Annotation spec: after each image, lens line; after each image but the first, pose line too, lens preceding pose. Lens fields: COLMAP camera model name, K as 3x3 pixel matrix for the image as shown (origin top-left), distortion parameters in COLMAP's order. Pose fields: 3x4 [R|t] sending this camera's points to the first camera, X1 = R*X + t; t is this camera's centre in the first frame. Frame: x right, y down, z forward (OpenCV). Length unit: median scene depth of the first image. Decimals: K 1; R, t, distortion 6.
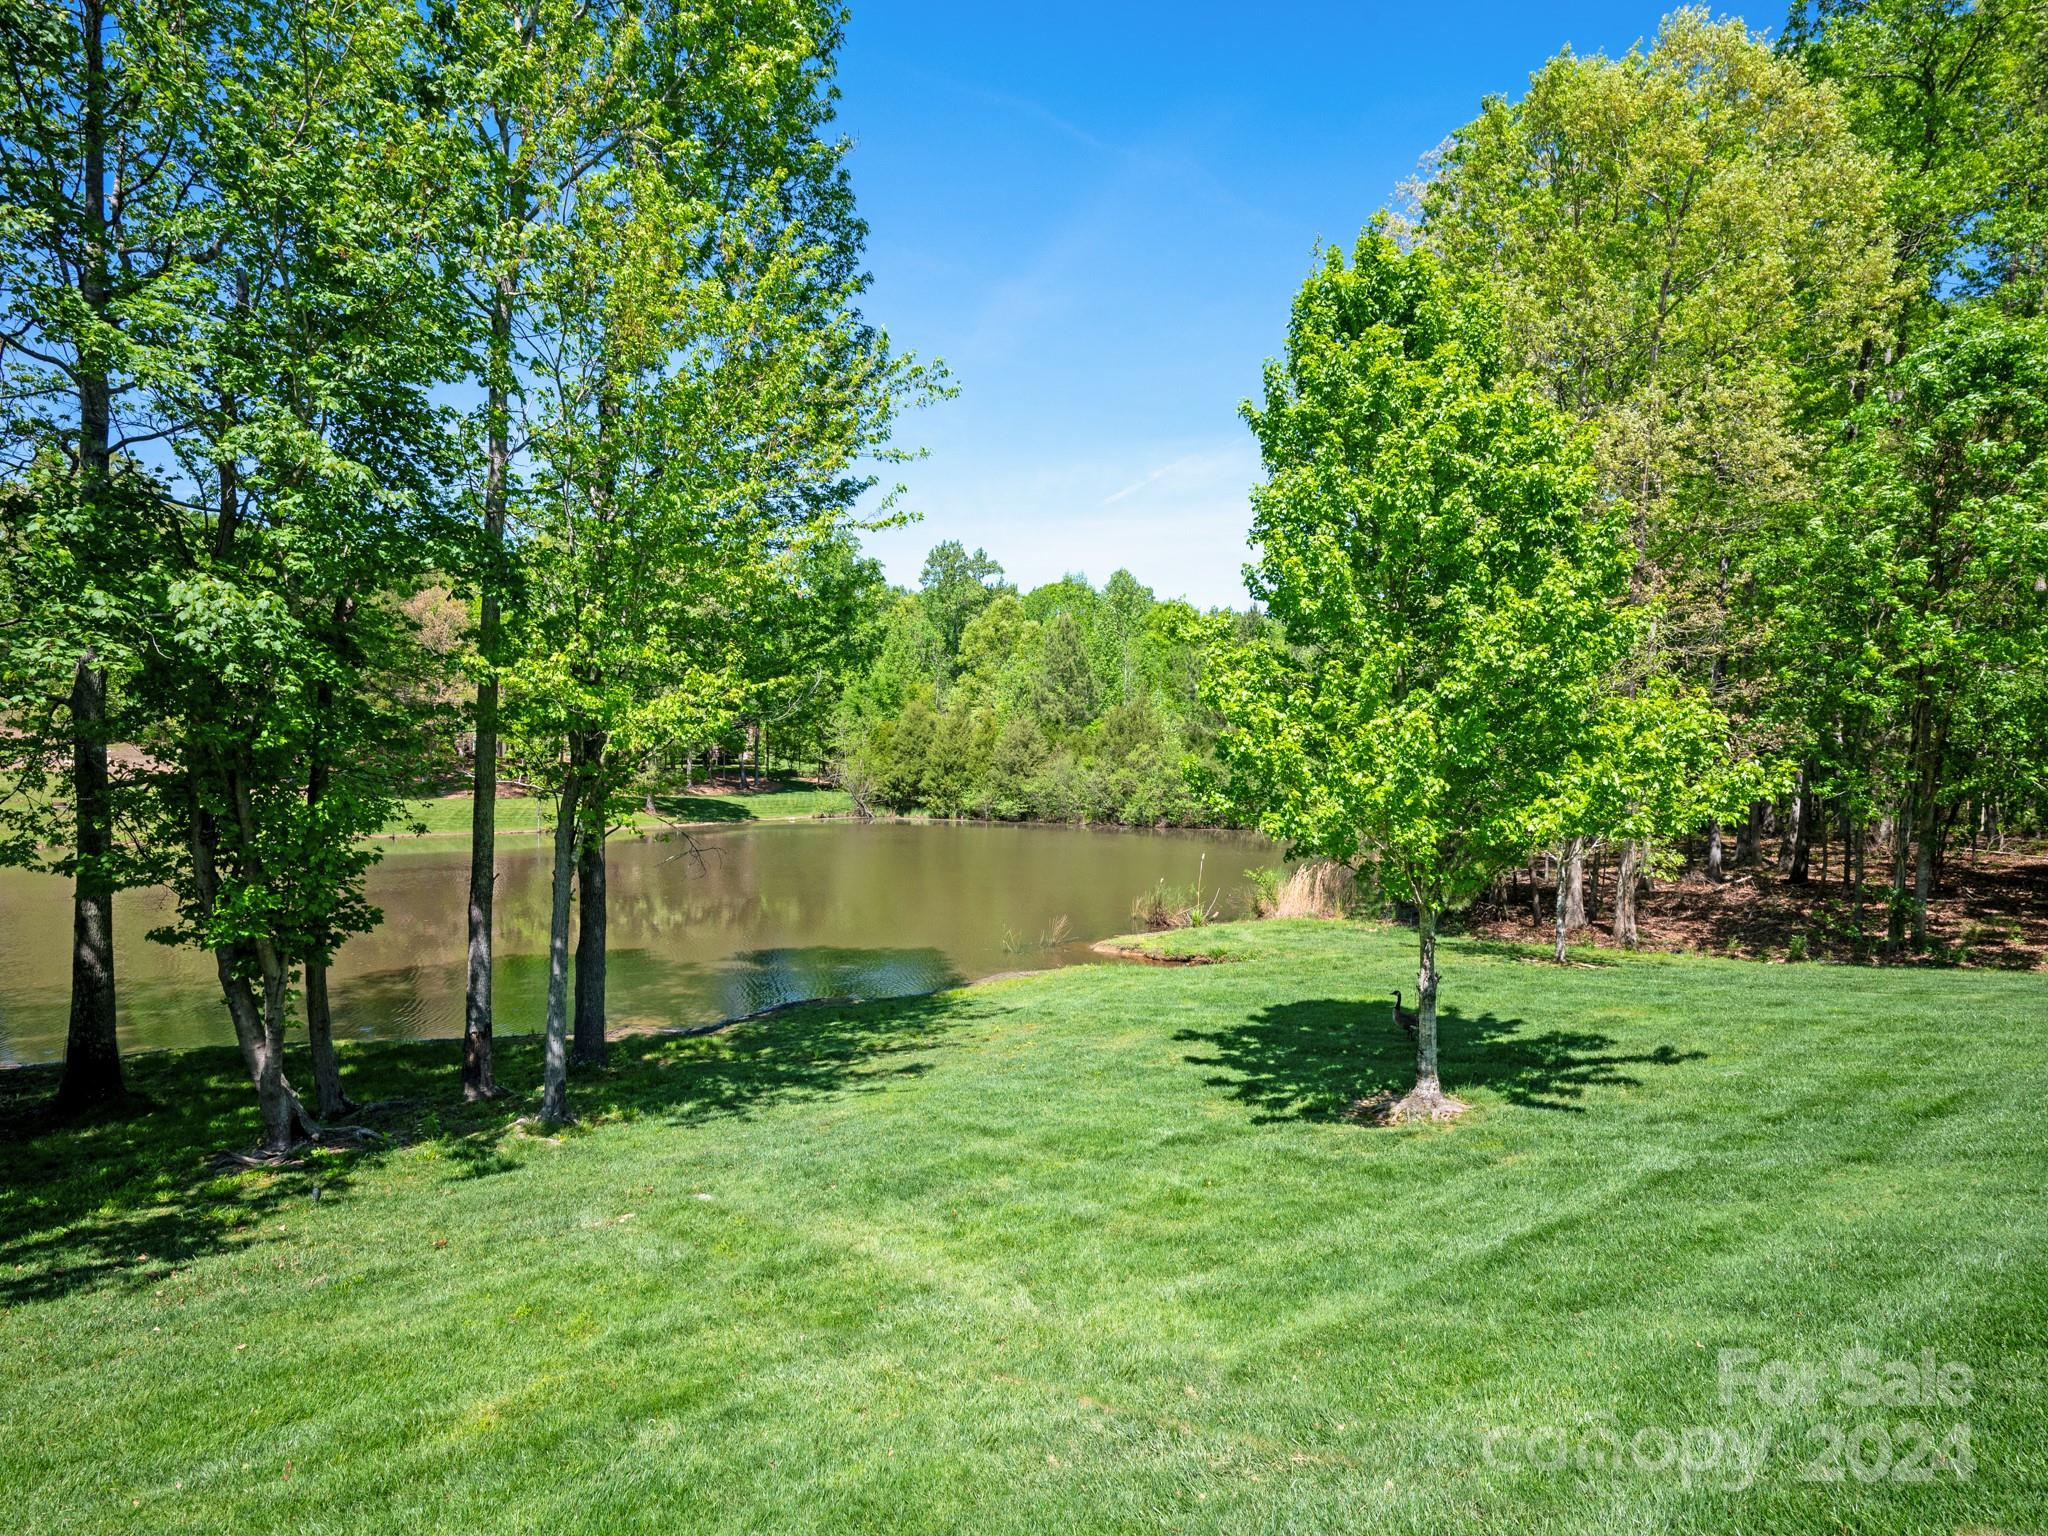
lens RADIAL K [[1005.9, 0, 1015.2], [0, 1005.9, 769.8], [0, 0, 1]] dist [0.002281, 0.000296]
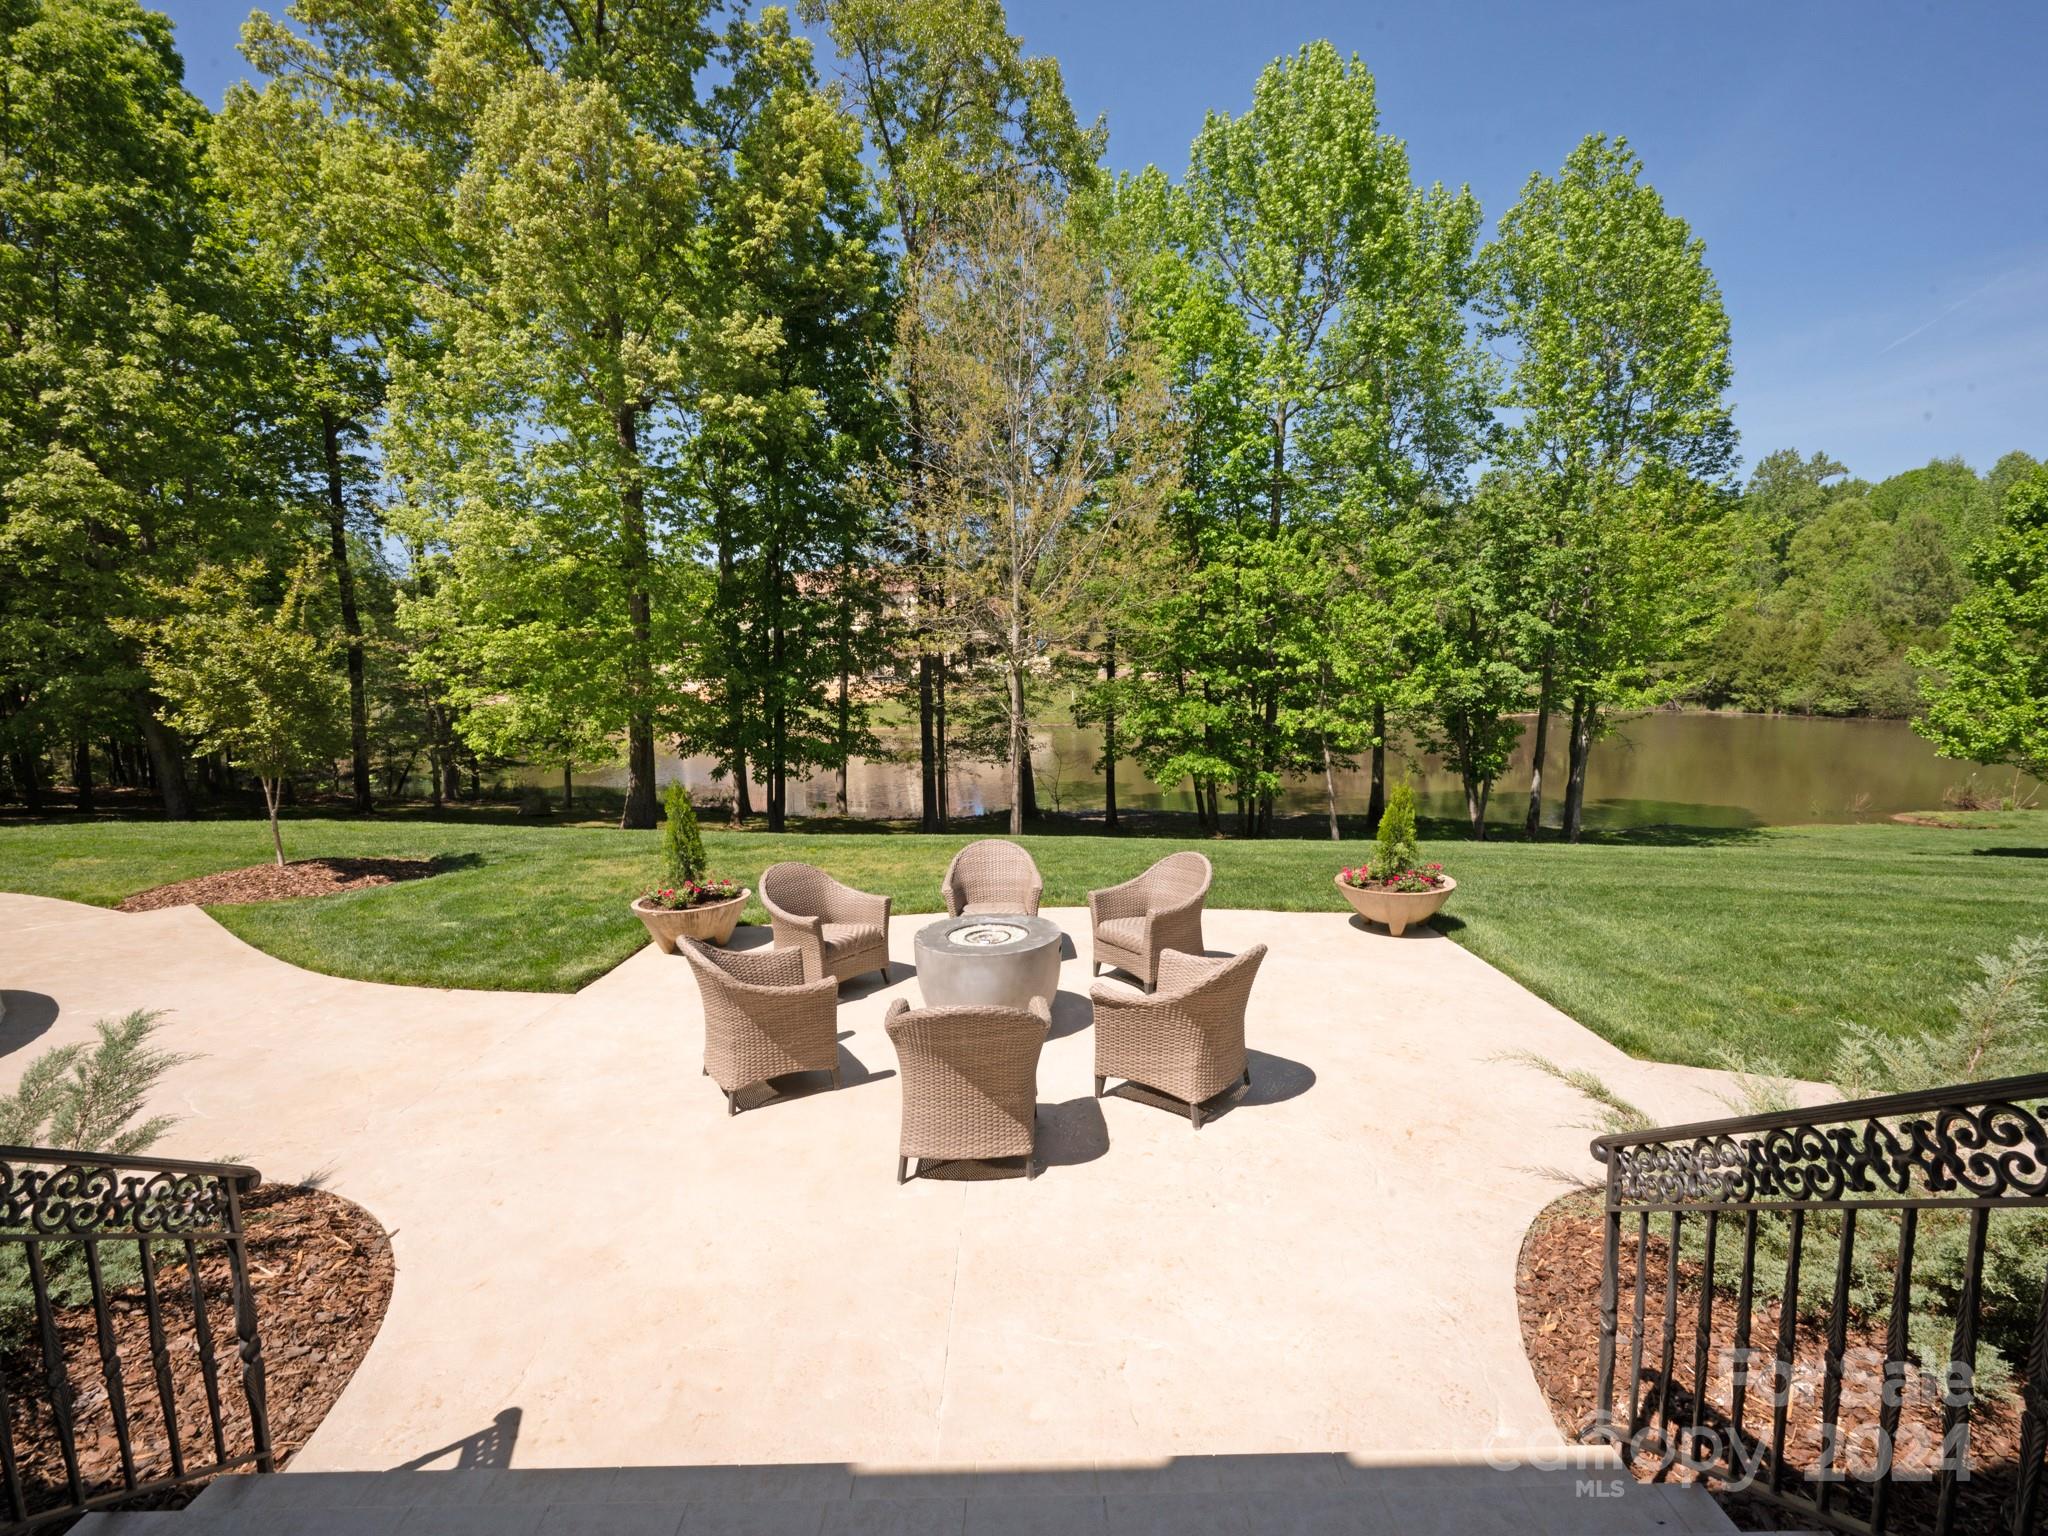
lens RADIAL K [[935.9, 0, 1025.7], [0, 935.9, 767.3], [0, 0, 1]] dist [-0.002474, 0.000078]
pose [[0.745095, 0.060480, -0.664210, 0.015954], [0.021297, 0.993215, 0.114329, -0.027980], [0.666618, -0.099332, 0.738752, -0.320317]]
